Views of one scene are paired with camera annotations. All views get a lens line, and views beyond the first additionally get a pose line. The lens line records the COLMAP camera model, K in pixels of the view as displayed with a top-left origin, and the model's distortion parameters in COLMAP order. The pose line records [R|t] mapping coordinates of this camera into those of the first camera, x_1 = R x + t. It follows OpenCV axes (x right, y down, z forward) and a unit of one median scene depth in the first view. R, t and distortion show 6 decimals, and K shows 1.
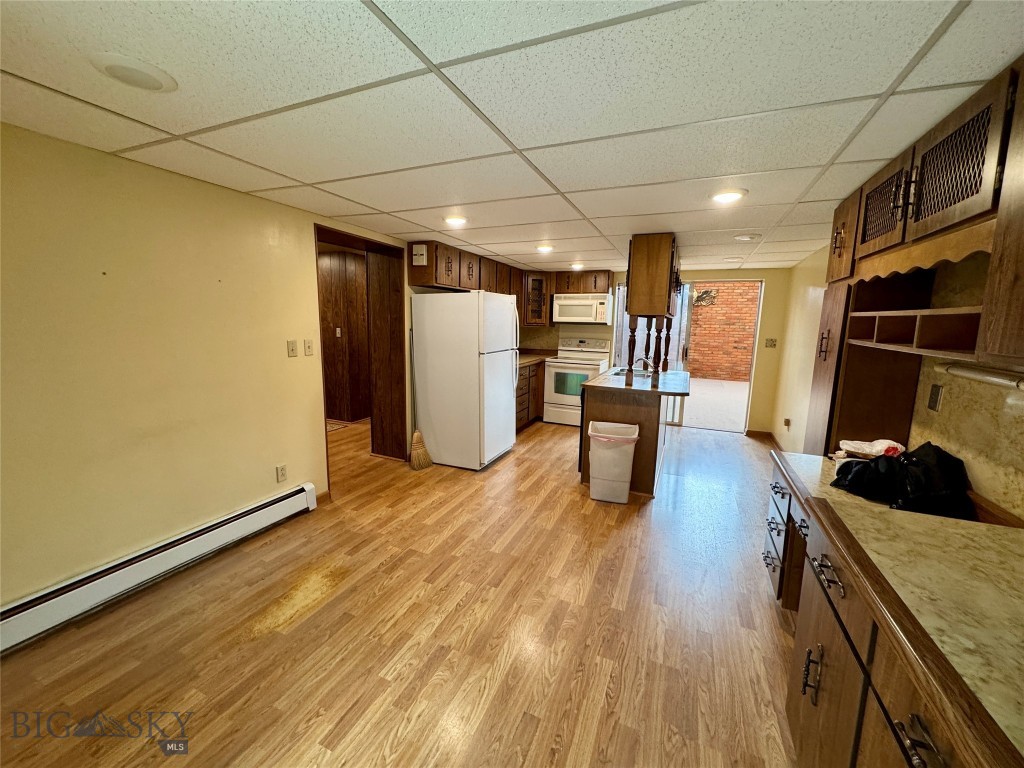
lens RADIAL K [[409.1, 0, 512.2], [0, 409.1, 382.8], [0, 0, 1]] dist [-0.001713, 0.000396]
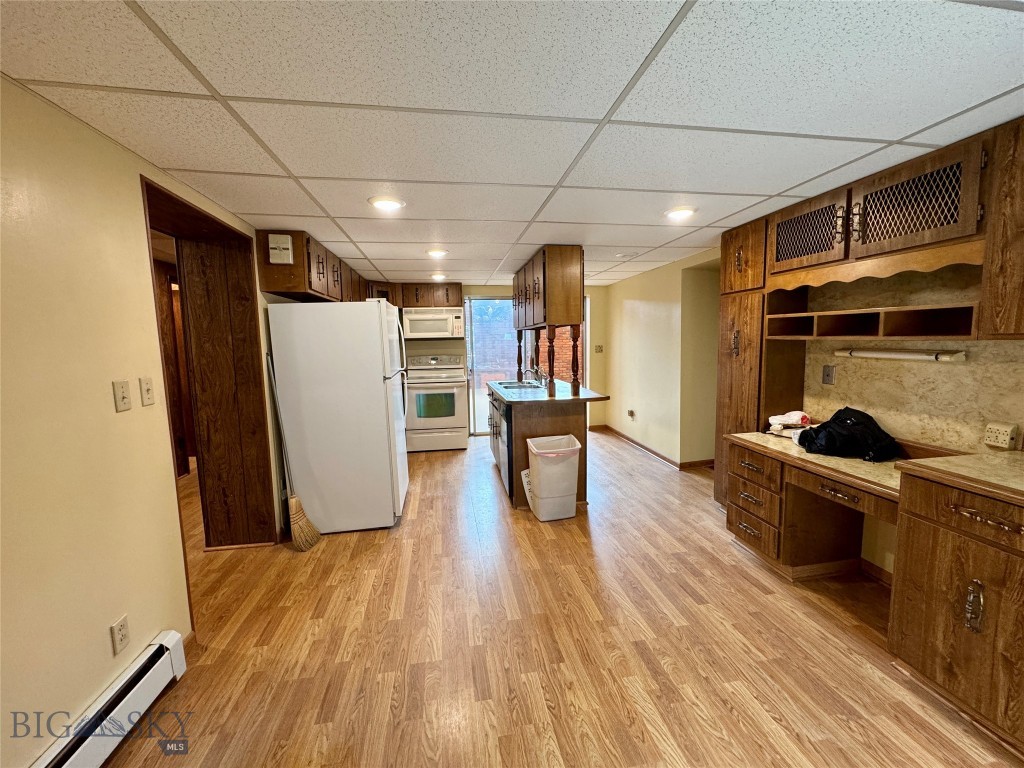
lens RADIAL K [[409.1, 0, 513.6], [0, 409.1, 382.4], [0, 0, 1]] dist [-0.001713, 0.000396]
pose [[0.839059, -0.095585, 0.535578, -0.328082], [0.120224, 0.992684, -0.011184, -0.028174], [-0.530590, 0.073774, 0.844412, 0.224873]]
